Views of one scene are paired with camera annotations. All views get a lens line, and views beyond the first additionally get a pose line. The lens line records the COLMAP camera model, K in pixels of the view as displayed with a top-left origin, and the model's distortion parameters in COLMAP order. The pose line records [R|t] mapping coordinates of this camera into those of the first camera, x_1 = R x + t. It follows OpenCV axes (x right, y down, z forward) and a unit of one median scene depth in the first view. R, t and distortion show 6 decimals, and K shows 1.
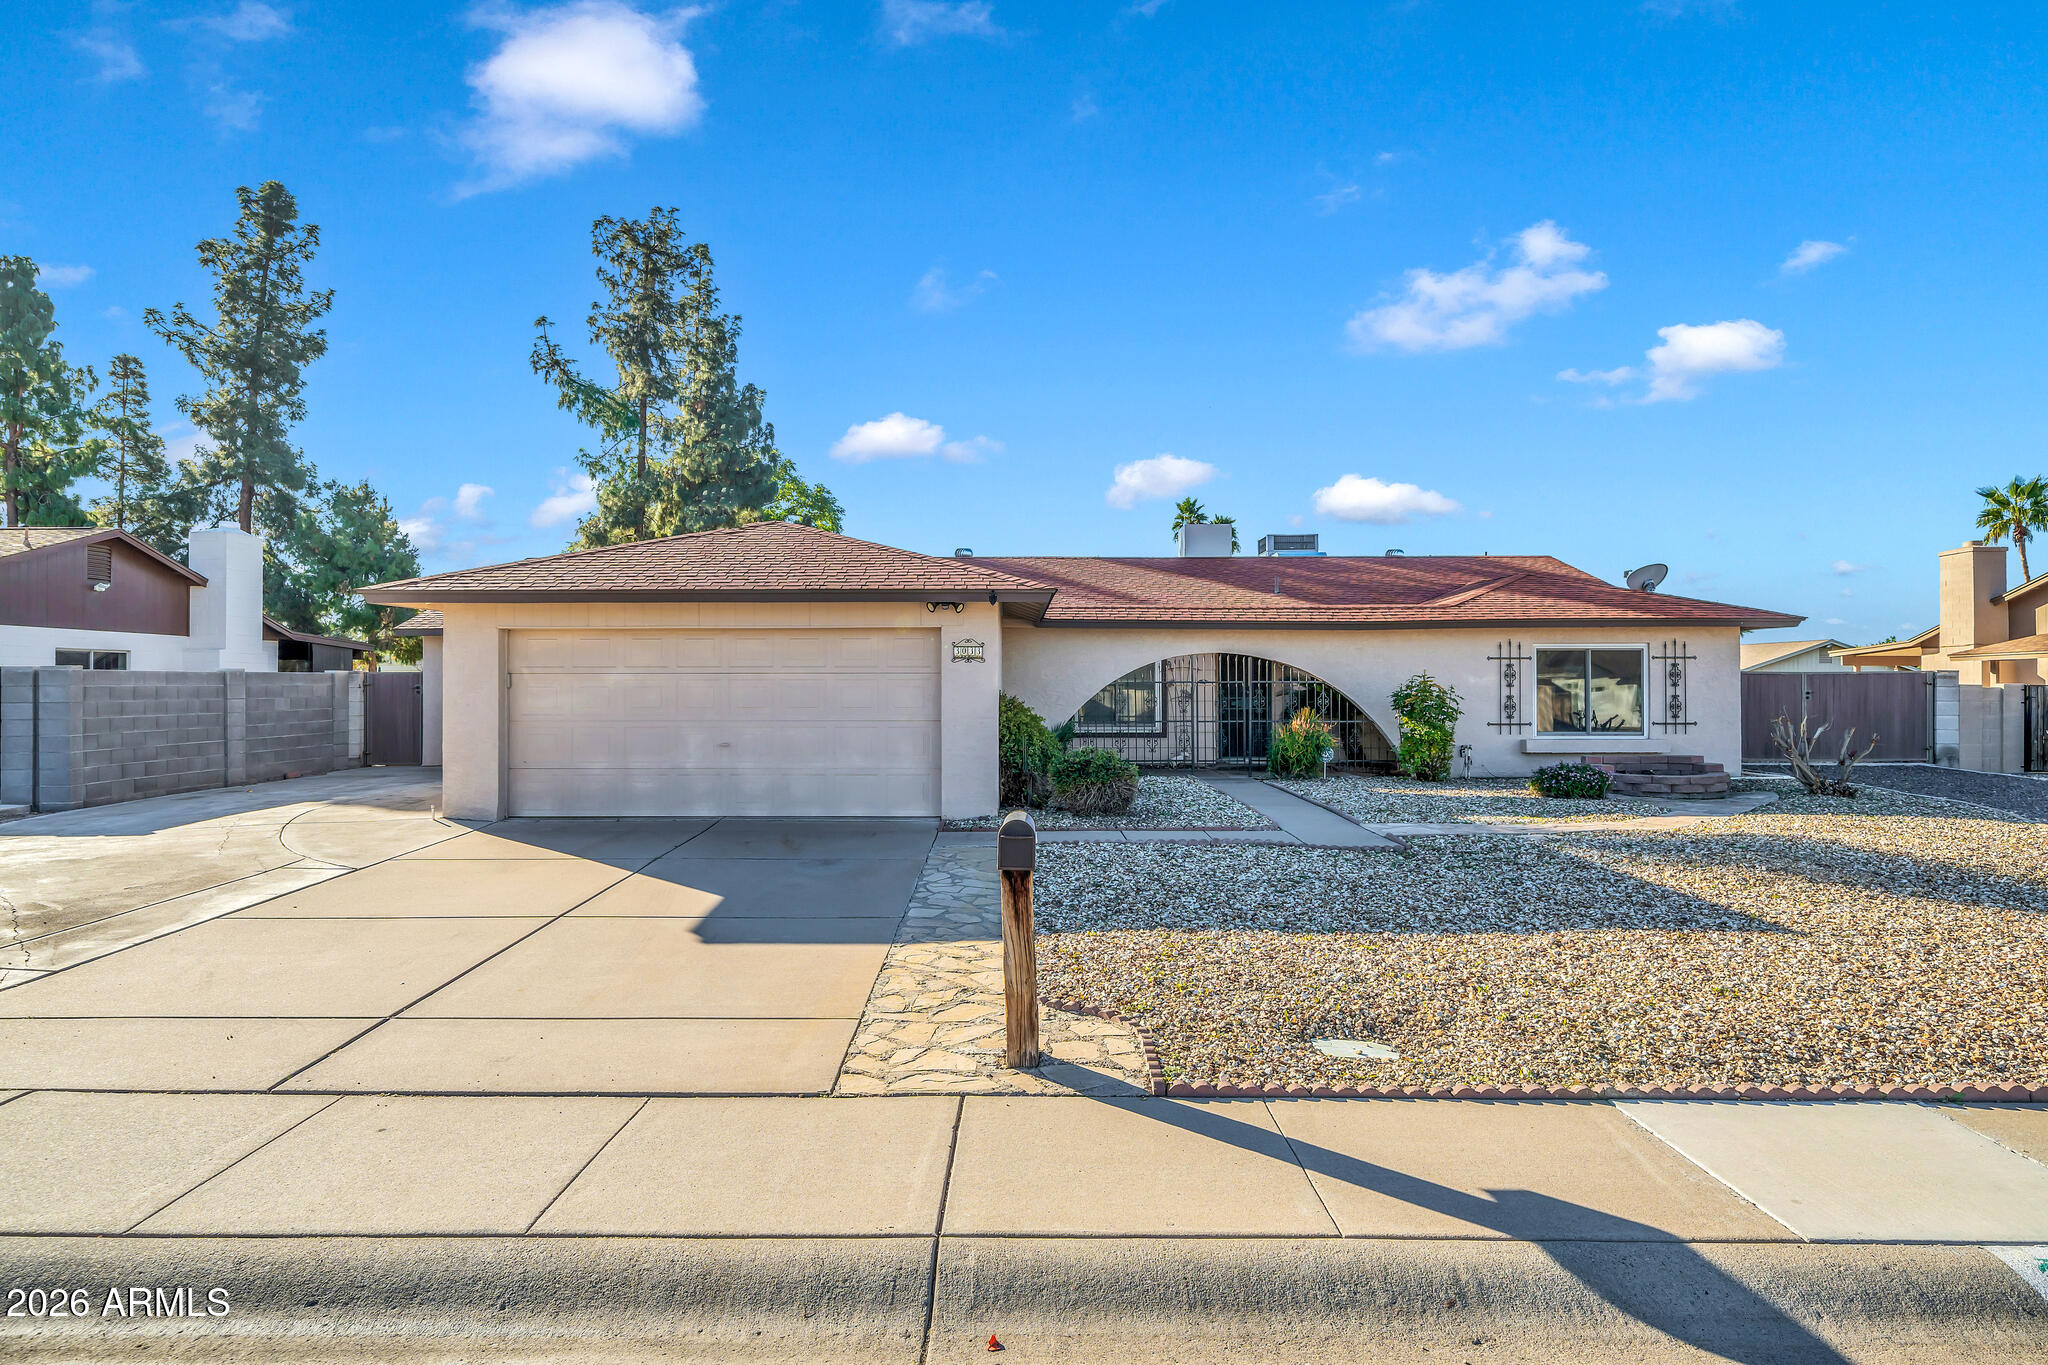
lens RADIAL K [[1234.7, 0, 1024.0], [0, 1234.7, 682.5], [0, 0, 1]] dist [-0.004779, 0.000529]
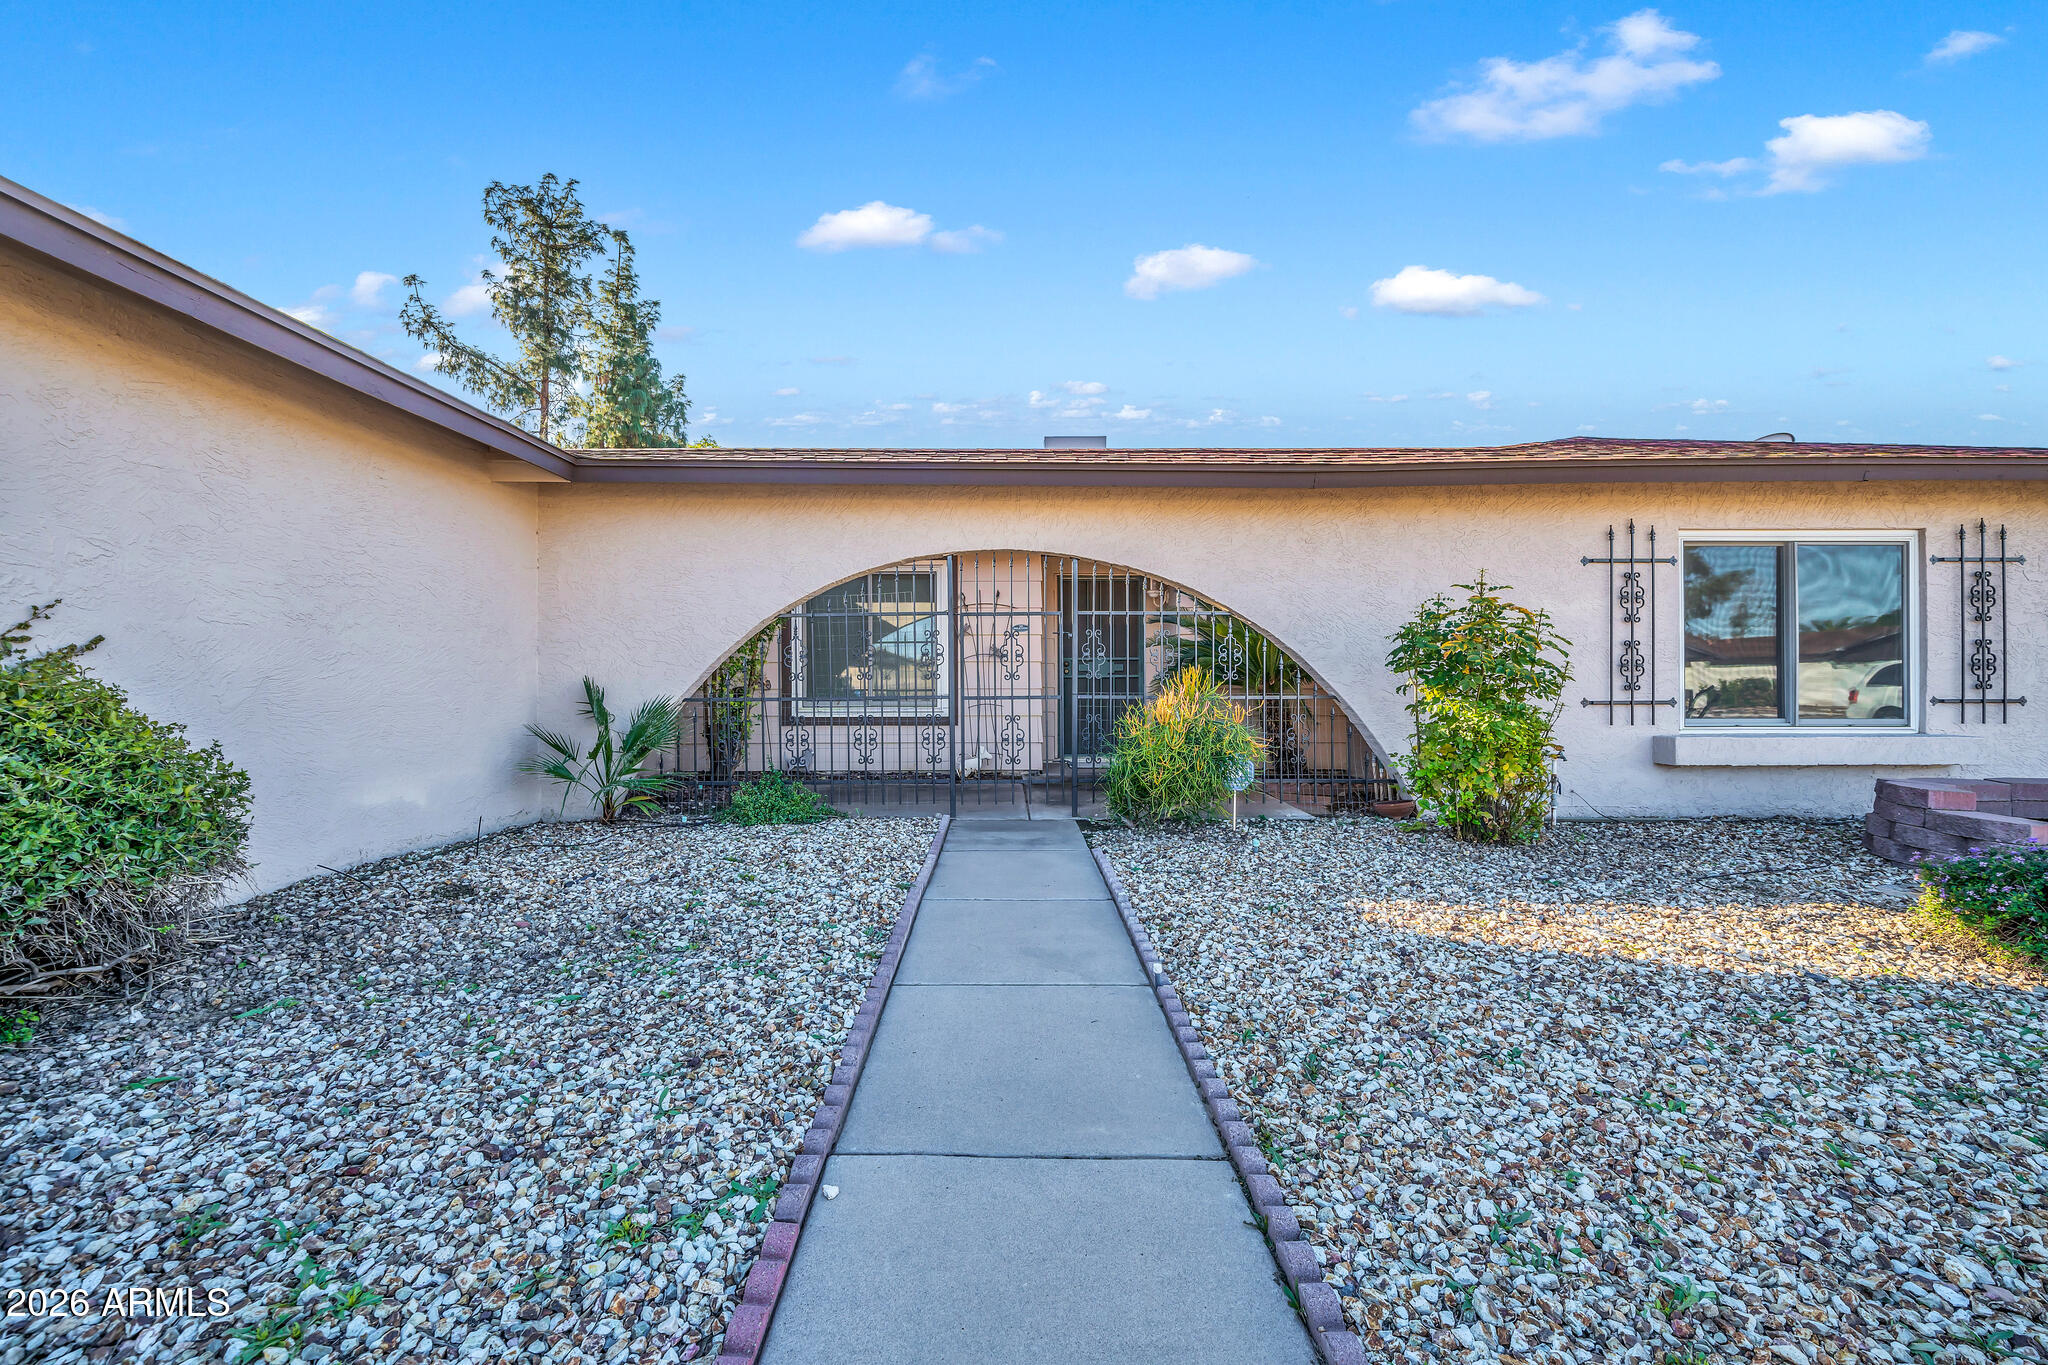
lens RADIAL K [[848.6, 0, 1024.4], [0, 848.6, 680.8], [0, 0, 1]] dist [-0.006914, -0.000037]
pose [[0.999973, -0.000579, 0.007346, 0.076189], [0.000481, 0.999911, 0.013303, 0.009901], [-0.007353, -0.013299, 0.999885, 0.318819]]
